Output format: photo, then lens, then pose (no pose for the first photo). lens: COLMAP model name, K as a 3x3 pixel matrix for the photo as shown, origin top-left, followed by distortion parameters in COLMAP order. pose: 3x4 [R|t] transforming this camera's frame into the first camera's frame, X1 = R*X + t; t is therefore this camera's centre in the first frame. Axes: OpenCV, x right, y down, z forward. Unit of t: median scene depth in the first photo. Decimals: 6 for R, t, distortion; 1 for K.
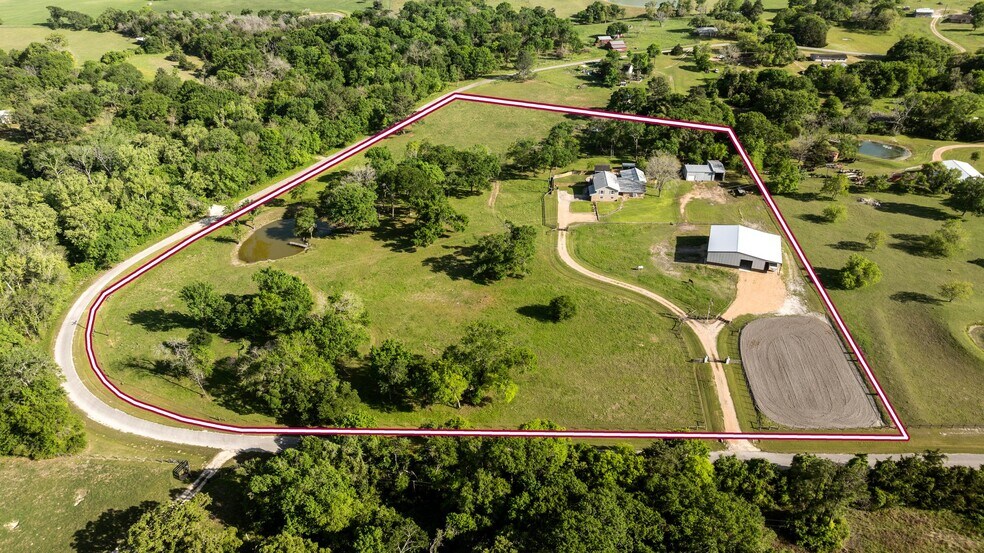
lens RADIAL K [[698.3, 0, 492.0], [0, 698.3, 276.5], [0, 0, 1]] dist [-0.010193, -0.004561]
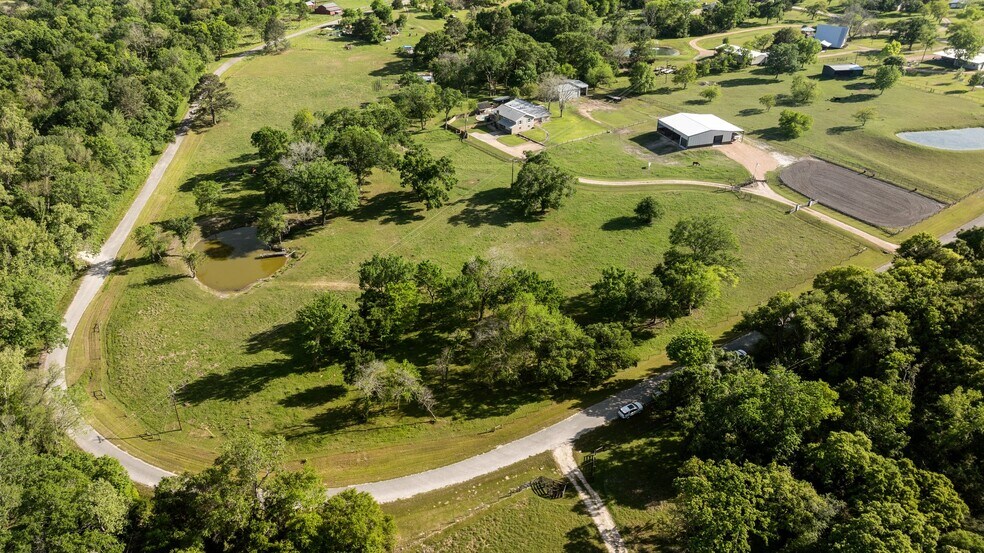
lens RADIAL K [[742.0, 0, 472.9], [0, 742.0, 276.2], [0, 0, 1]] dist [-0.005335, -0.001550]
pose [[0.796888, -0.297983, 0.525524, -0.604391], [0.309411, 0.948450, 0.068611, -0.013036], [-0.518878, 0.107928, 0.848008, 0.237932]]
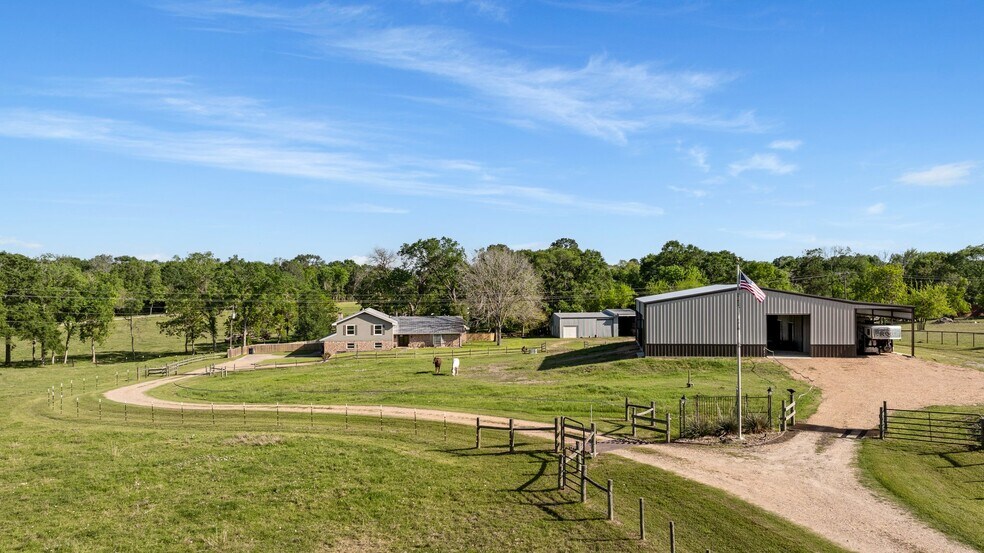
lens RADIAL K [[759.0, 0, 534.1], [0, 759.0, 276.4], [0, 0, 1]] dist [-0.013719, -0.003234]
pose [[0.974562, -0.007061, 0.224005, 0.199771], [0.124067, 0.849377, -0.512998, 0.102005], [-0.186642, 0.527740, 0.828647, 0.753664]]
